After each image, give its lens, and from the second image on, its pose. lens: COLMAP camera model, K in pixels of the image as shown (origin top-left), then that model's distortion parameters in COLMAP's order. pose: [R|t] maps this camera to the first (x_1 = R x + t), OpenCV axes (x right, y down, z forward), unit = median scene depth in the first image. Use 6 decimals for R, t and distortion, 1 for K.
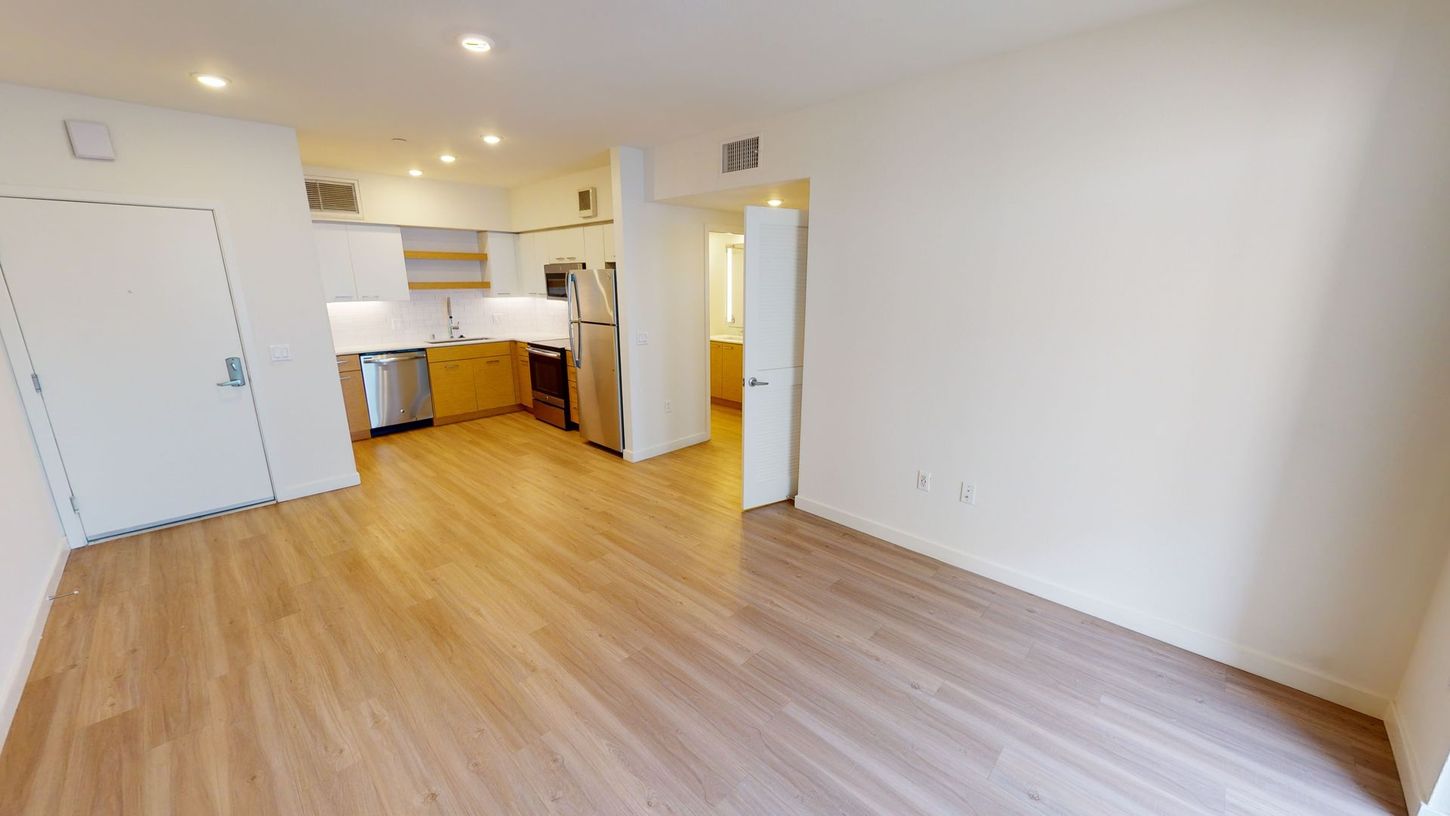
lens RADIAL K [[538.6, 0, 725.0], [0, 538.6, 408.0], [0, 0, 1]] dist [-0.000664, 0.000025]
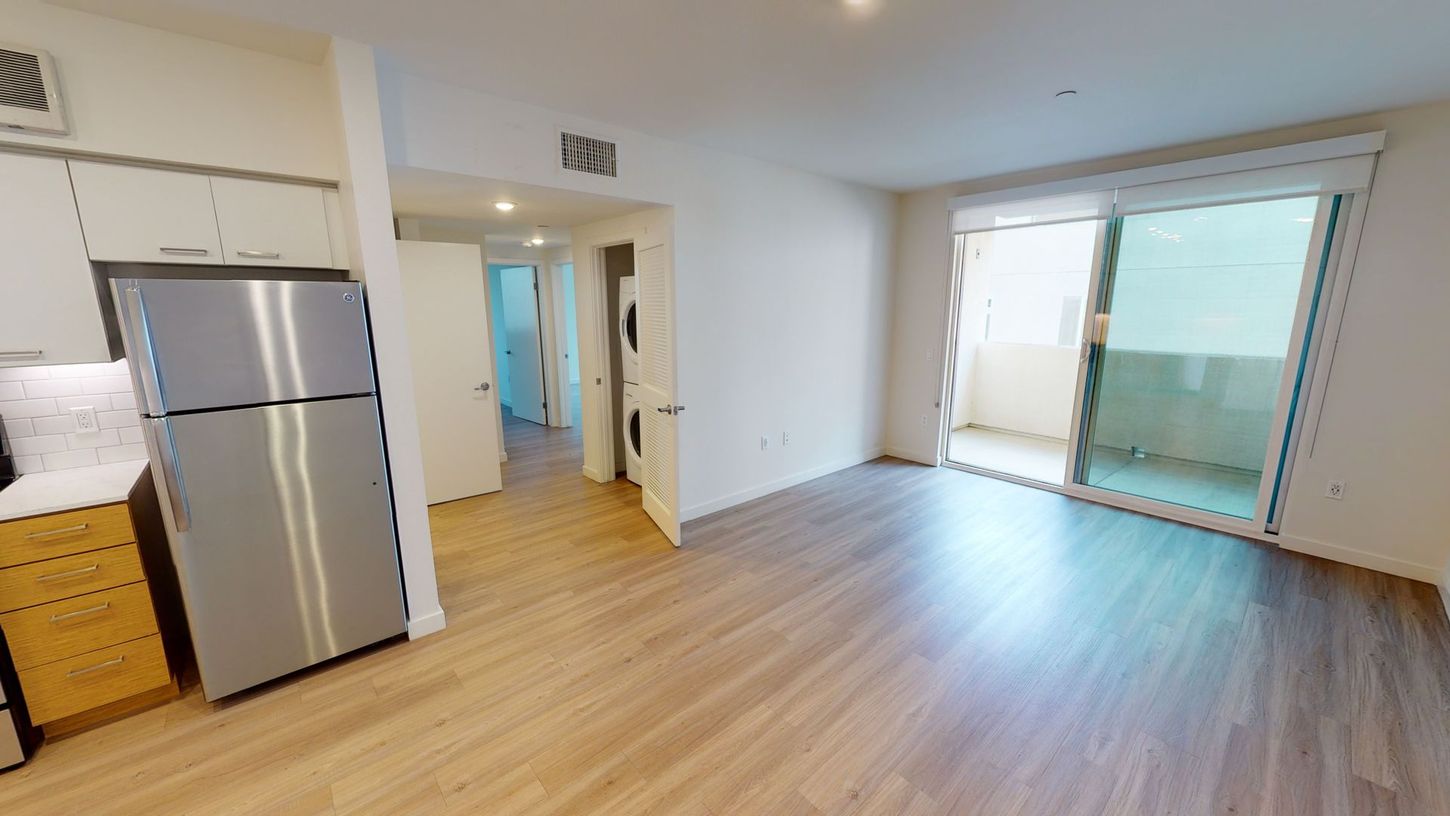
lens RADIAL K [[538.6, 0, 725.0], [0, 538.6, 408.0], [0, 0, 1]] dist [-0.000664, 0.000025]
pose [[0.067259, -0.195543, 0.978386, -0.619148], [0.236474, 0.955790, 0.174770, -0.138106], [-0.969307, 0.219608, 0.110526, 0.574228]]
